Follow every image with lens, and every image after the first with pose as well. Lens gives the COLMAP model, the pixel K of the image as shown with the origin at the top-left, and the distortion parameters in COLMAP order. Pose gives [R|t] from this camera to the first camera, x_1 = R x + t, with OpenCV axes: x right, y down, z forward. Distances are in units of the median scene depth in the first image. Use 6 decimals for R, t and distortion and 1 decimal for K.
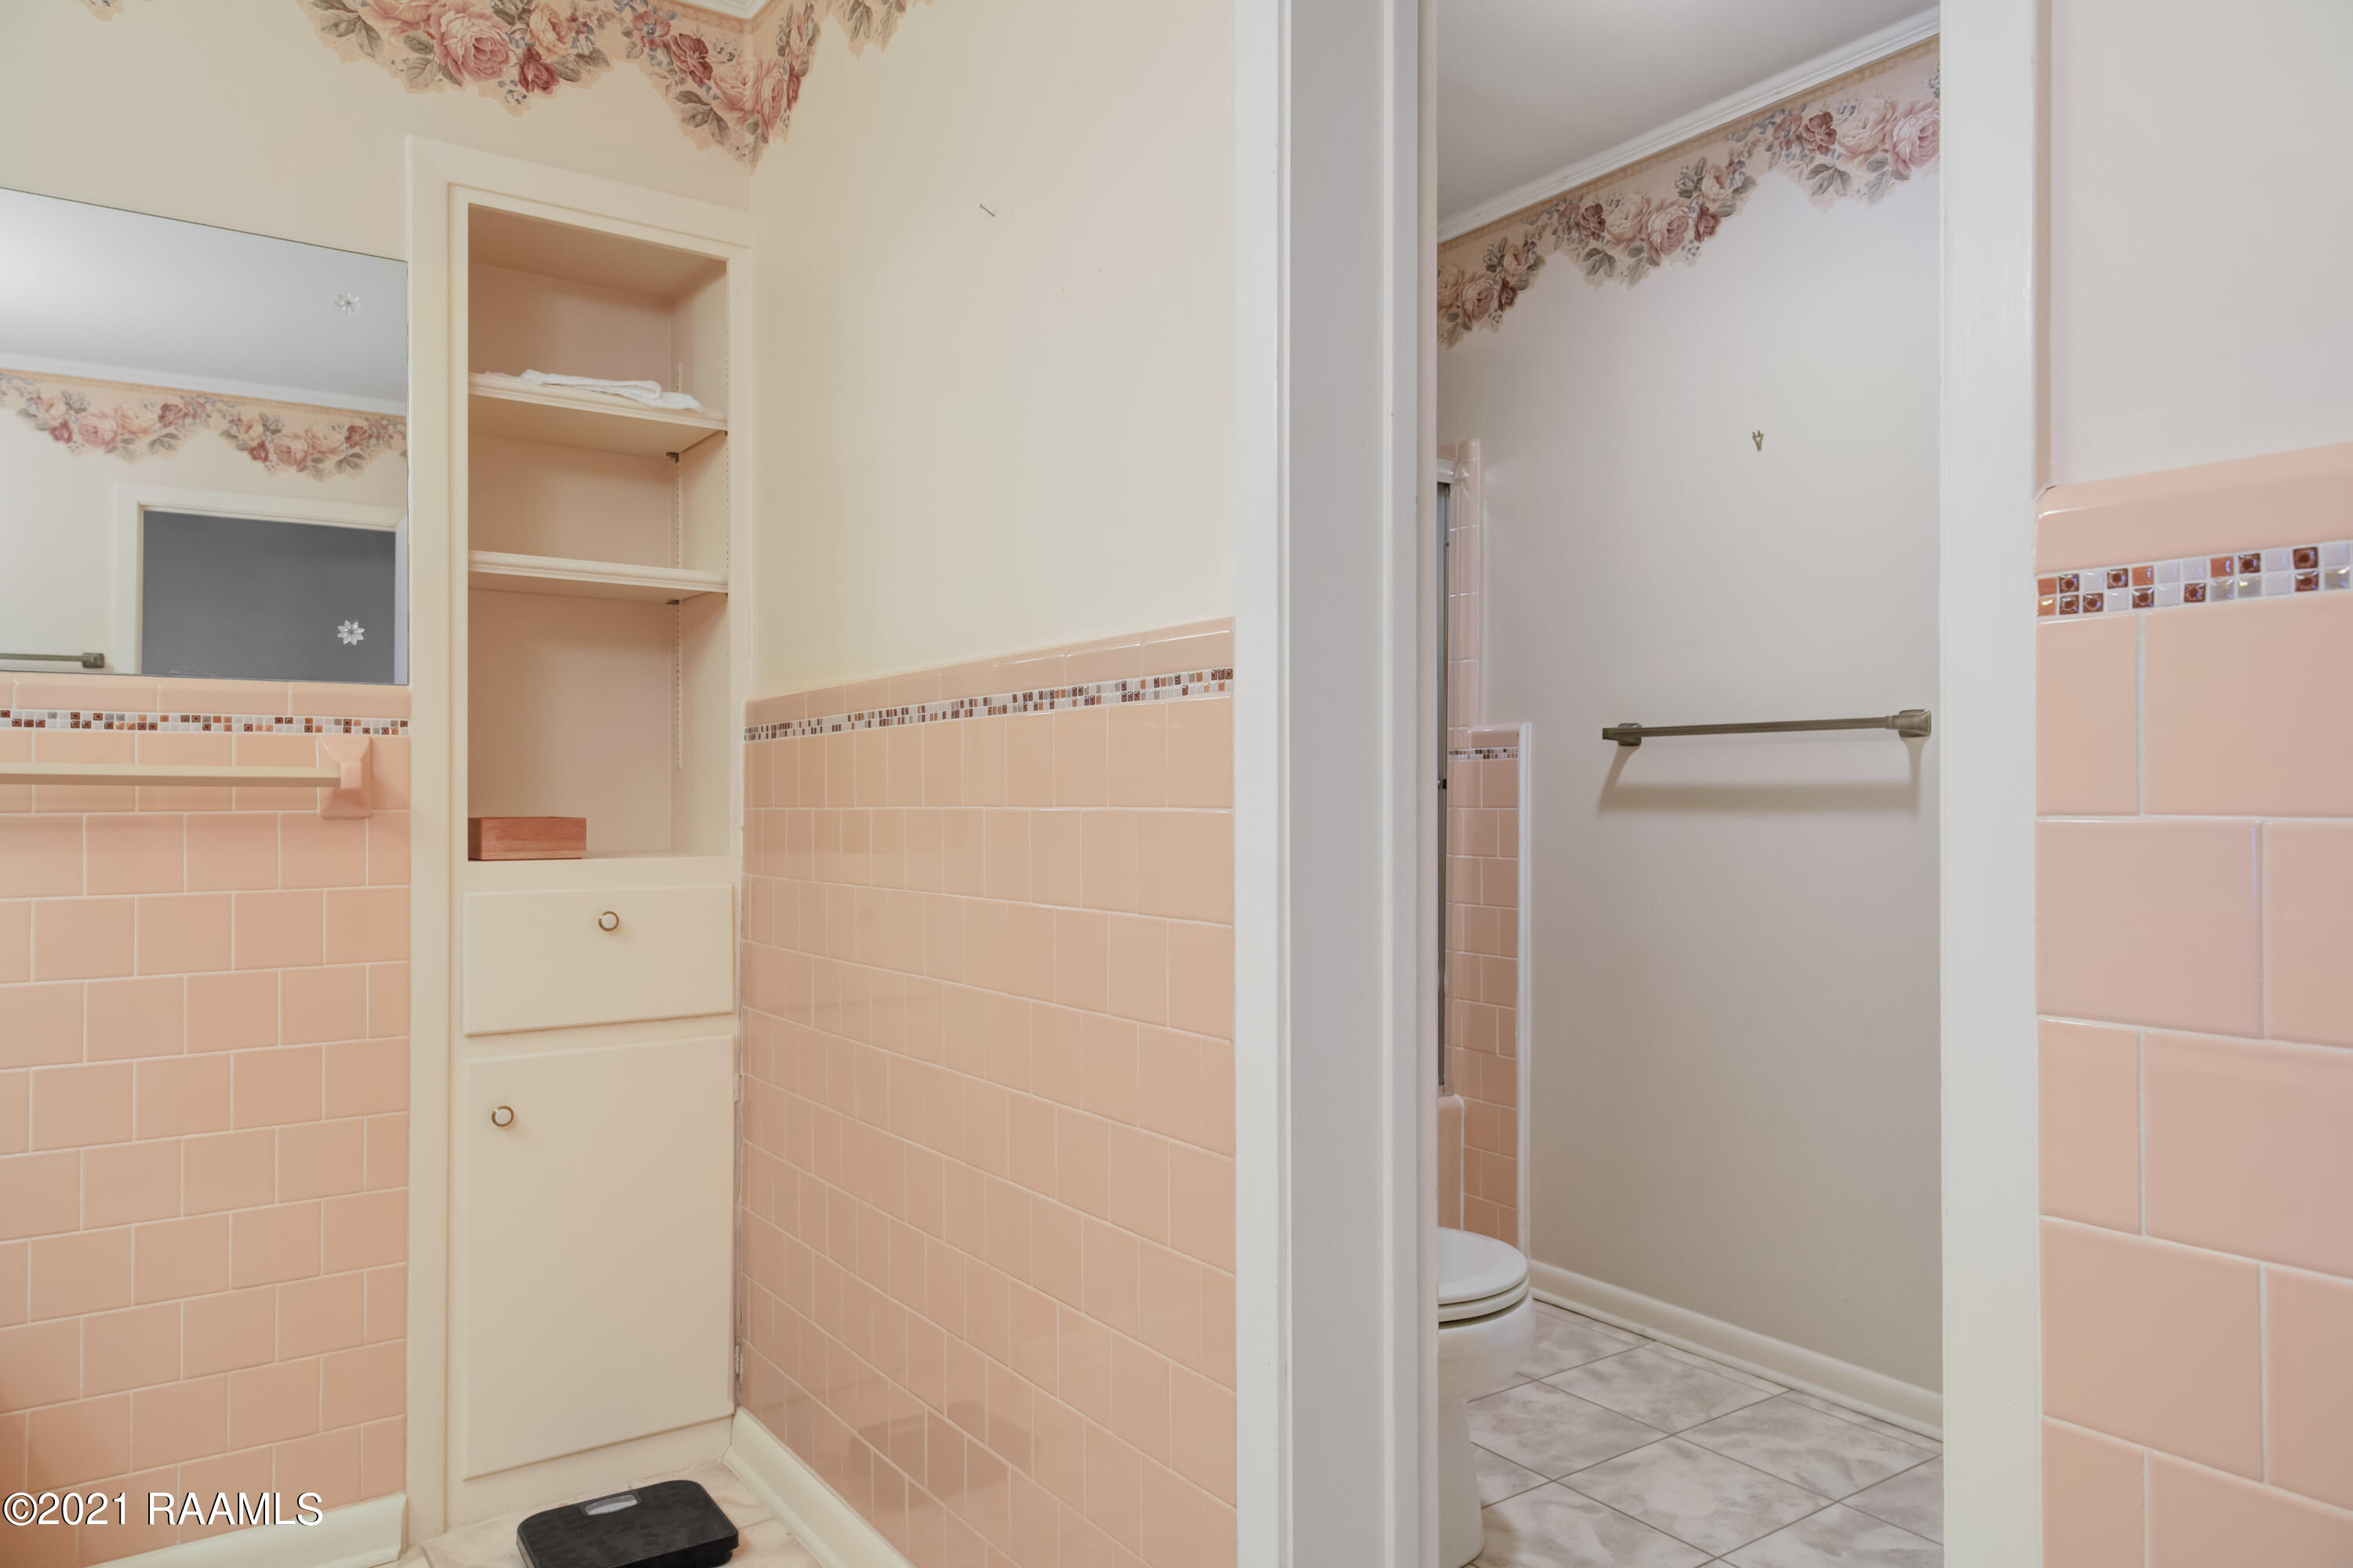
lens RADIAL K [[1530.4, 0, 1172.9], [0, 1530.4, 792.2], [0, 0, 1]] dist [0.023718, -0.022791]
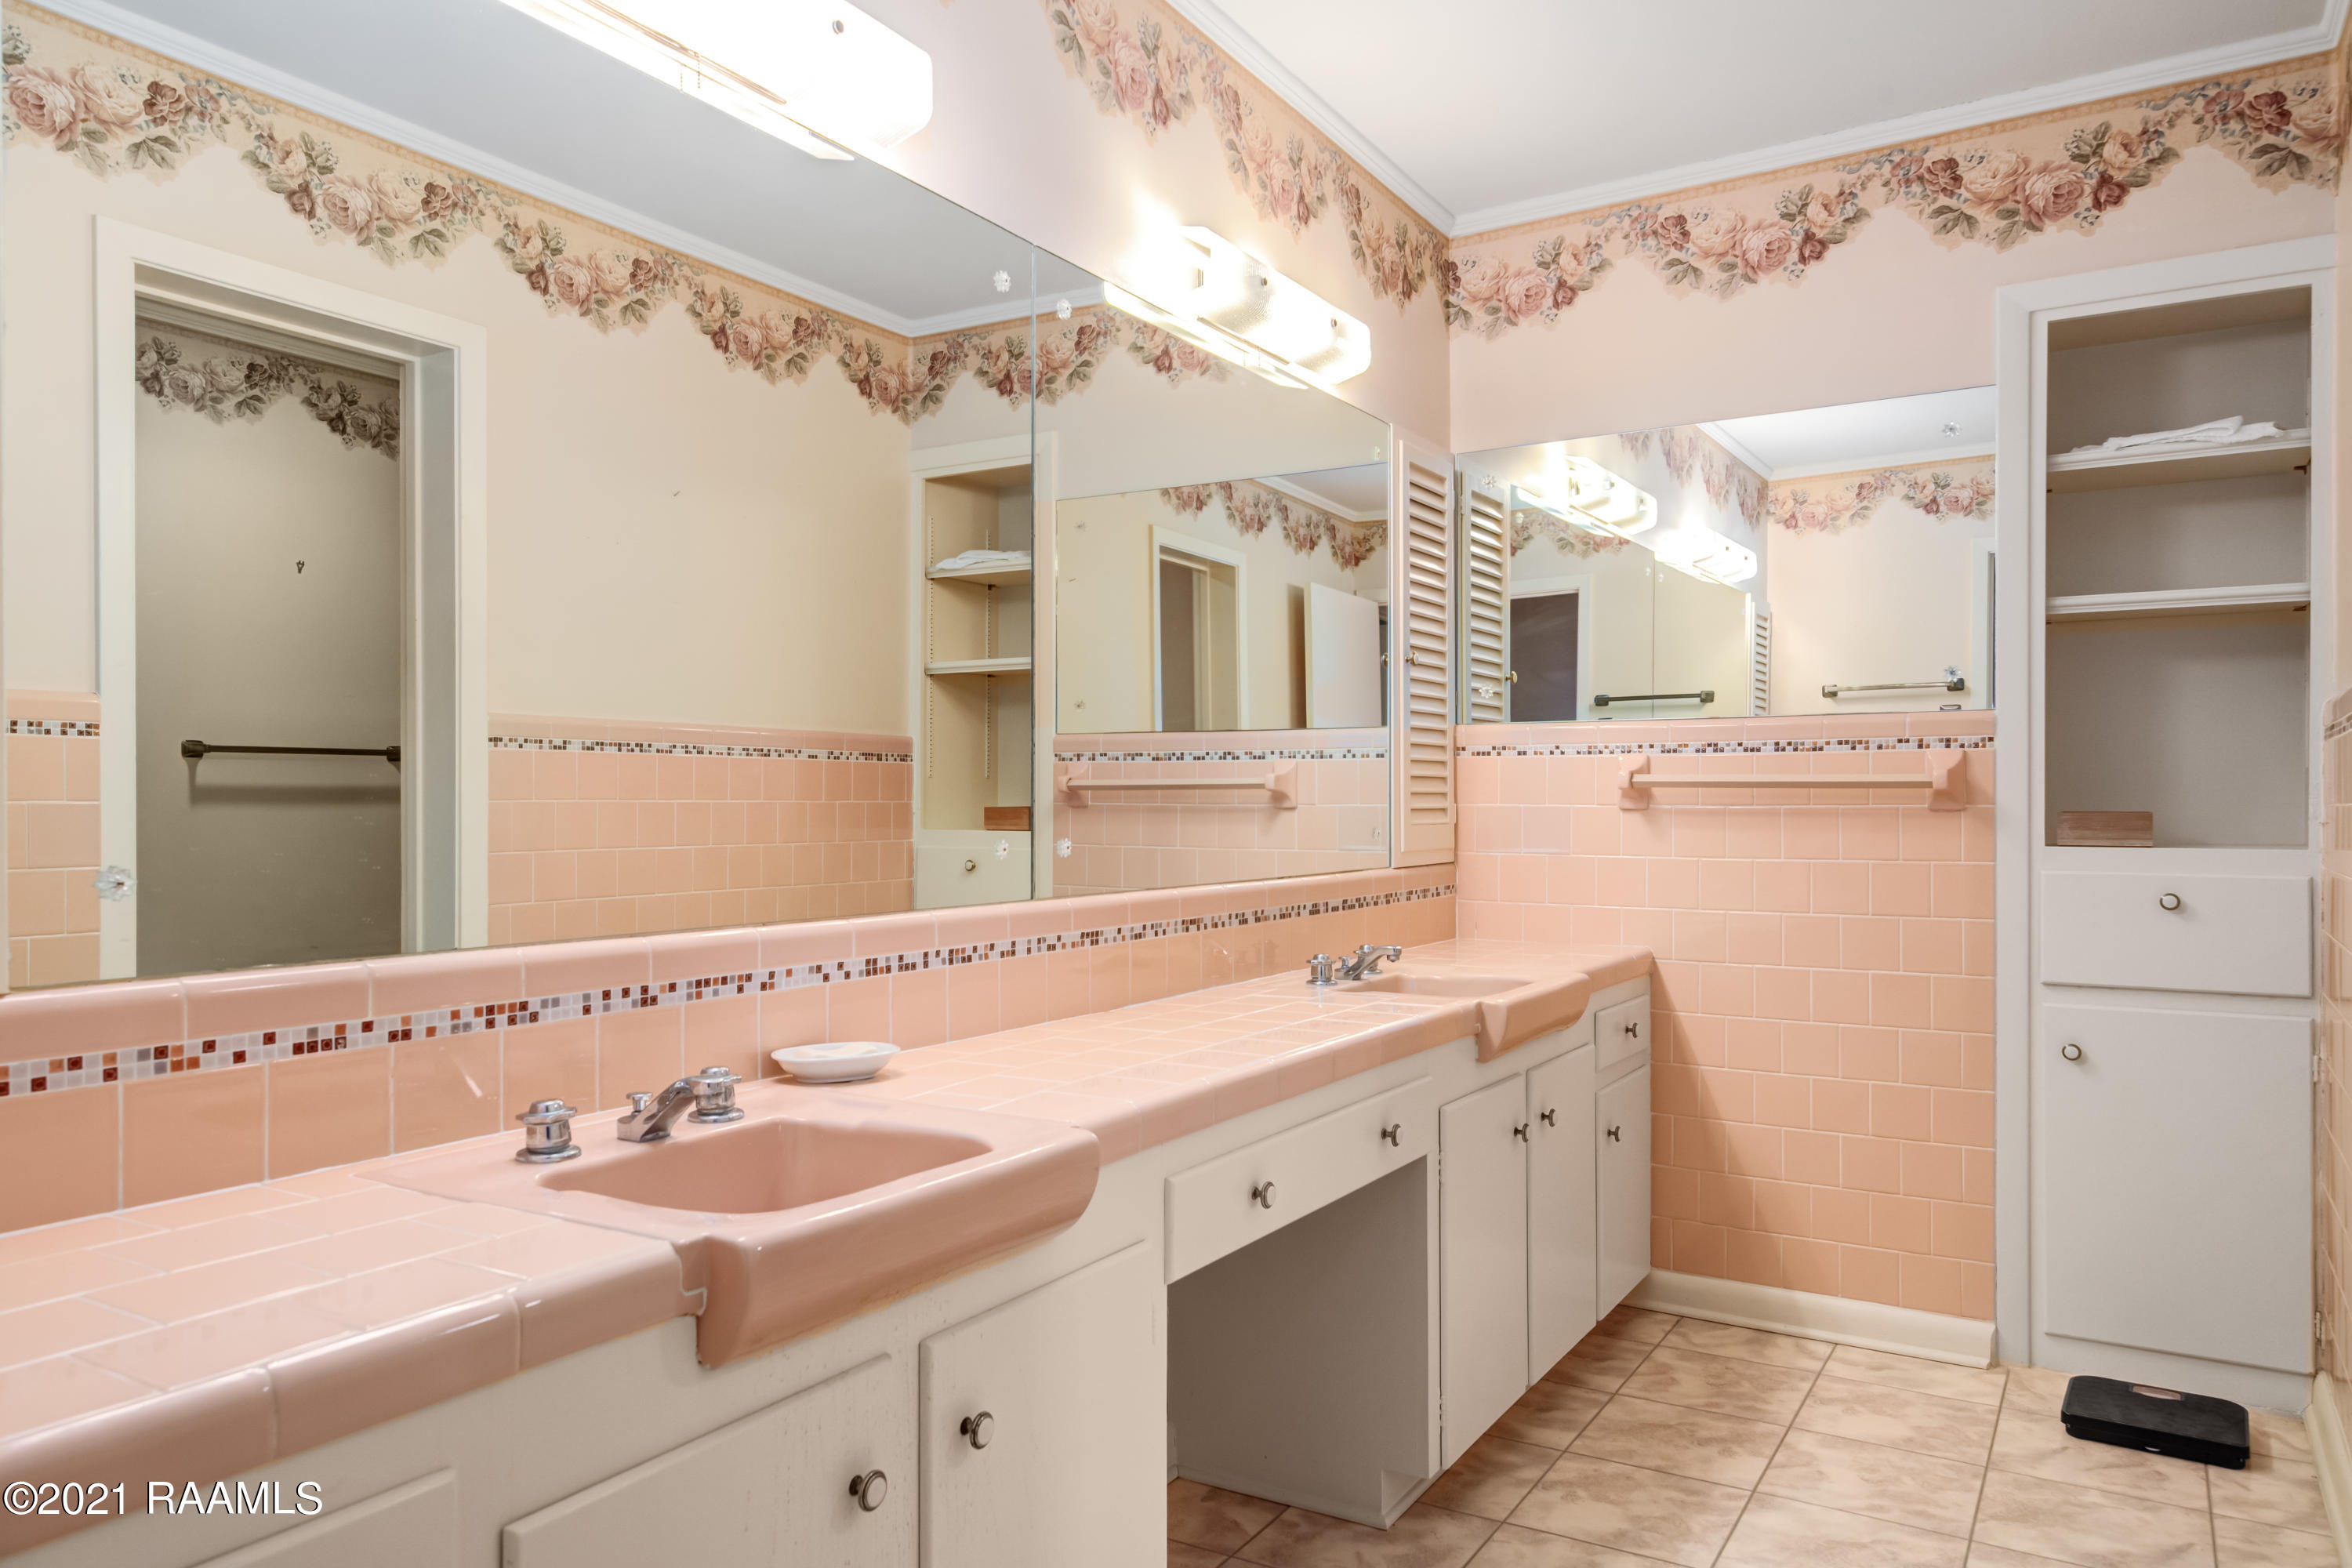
lens RADIAL K [[1529.7, 0, 1183.8], [0, 1529.7, 786.8], [0, 0, 1]] dist [0.023718, -0.022791]
pose [[0.395175, -0.006869, -0.918580, 0.418552], [0.006983, 0.999966, -0.004473, -0.002695], [0.918579, -0.004647, 0.395209, -0.147573]]
